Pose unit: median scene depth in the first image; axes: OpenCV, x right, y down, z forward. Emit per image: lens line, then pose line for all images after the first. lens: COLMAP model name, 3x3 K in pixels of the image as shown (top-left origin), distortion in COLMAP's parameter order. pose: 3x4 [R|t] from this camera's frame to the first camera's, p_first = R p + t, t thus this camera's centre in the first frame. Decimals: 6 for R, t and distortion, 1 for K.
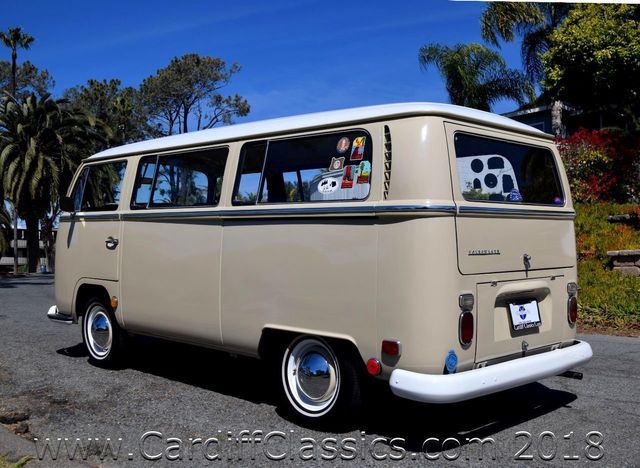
lens RADIAL K [[773.5, 0, 389.3], [0, 773.5, 232.0], [0, 0, 1]] dist [-0.001806, -0.024988]
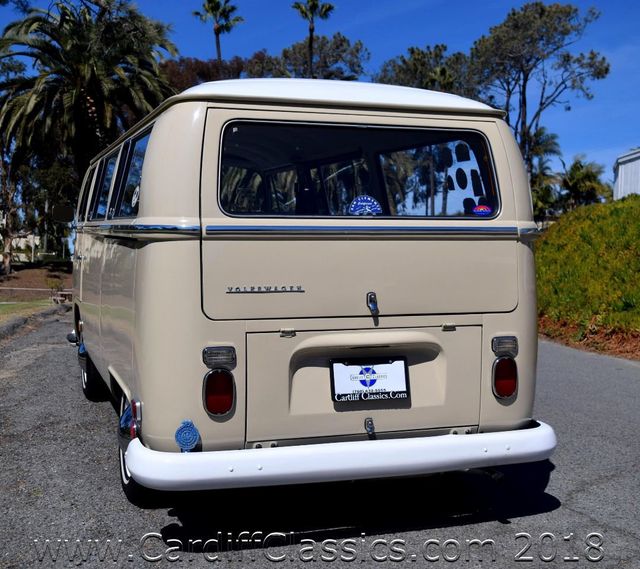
lens RADIAL K [[991.2, 0, 320.0], [0, 991.2, 284.5], [0, 0, 1]] dist [-0.039551, -0.060235]
pose [[0.859387, 0.031732, -0.510340, 0.515000], [-0.003181, 0.998385, 0.056721, -0.024376], [0.511315, -0.047122, 0.858100, 0.199007]]
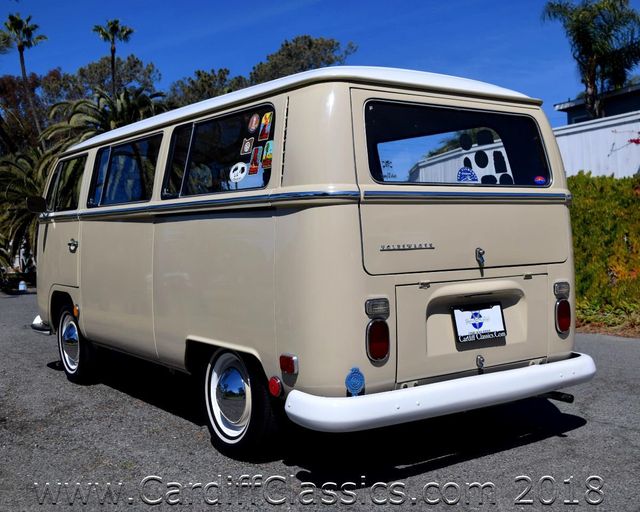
lens RADIAL K [[861.9, 0, 397.6], [0, 861.9, 246.0], [0, 0, 1]] dist [-0.004687, -0.036260]
pose [[0.983386, -0.022601, -0.180116, 0.224977], [0.026571, 0.999454, 0.019663, 0.005993], [0.179573, -0.024122, 0.983449, 0.088647]]
